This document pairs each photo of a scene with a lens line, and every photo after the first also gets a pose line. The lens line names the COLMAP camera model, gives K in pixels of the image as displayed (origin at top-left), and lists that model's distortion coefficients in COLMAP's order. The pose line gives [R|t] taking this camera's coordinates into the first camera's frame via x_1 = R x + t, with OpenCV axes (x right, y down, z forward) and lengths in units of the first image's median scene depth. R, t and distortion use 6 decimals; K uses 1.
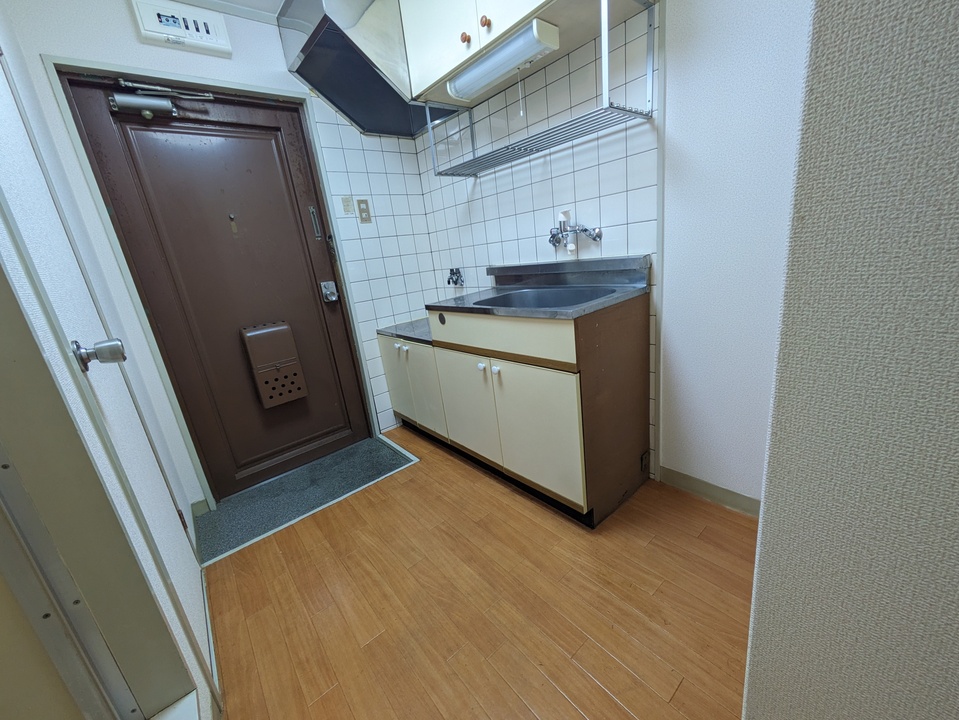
lens RADIAL K [[380.0, 0, 479.5], [0, 380.0, 360.0], [0, 0, 1]] dist [0.003360, 0.000831]
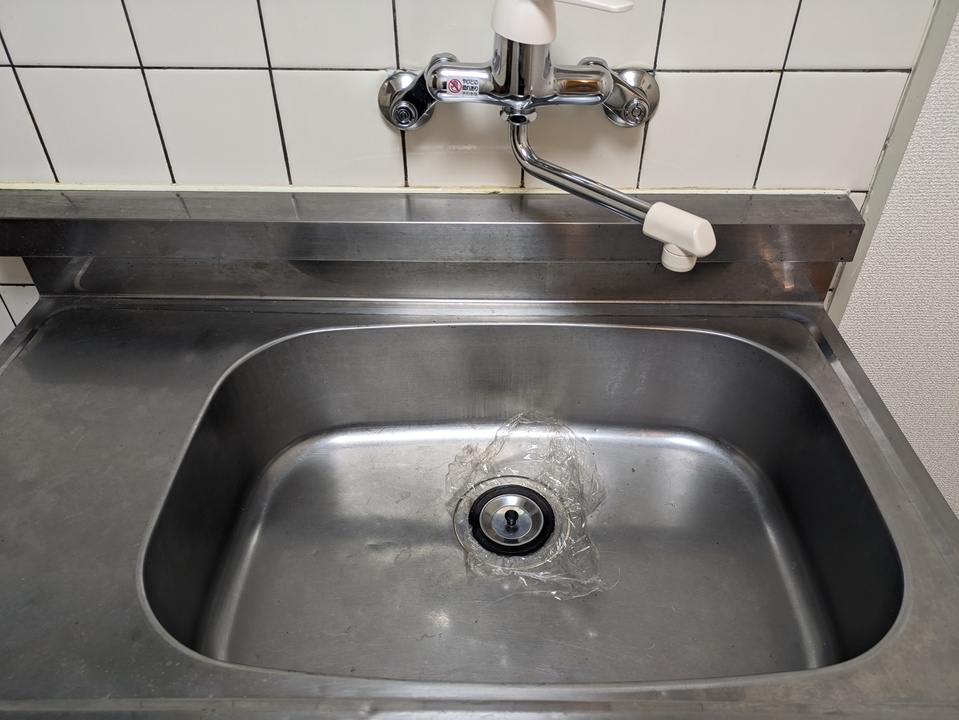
lens RADIAL K [[713.7, 0, 479.5], [0, 713.7, 360.0], [0, 0, 1]] dist [-0.000213, 0.000022]
pose [[0.650067, -0.369853, 0.663794, -0.066938], [0.134315, 0.915727, 0.378688, -0.273656], [-0.747912, -0.157015, 0.644960, 0.587118]]
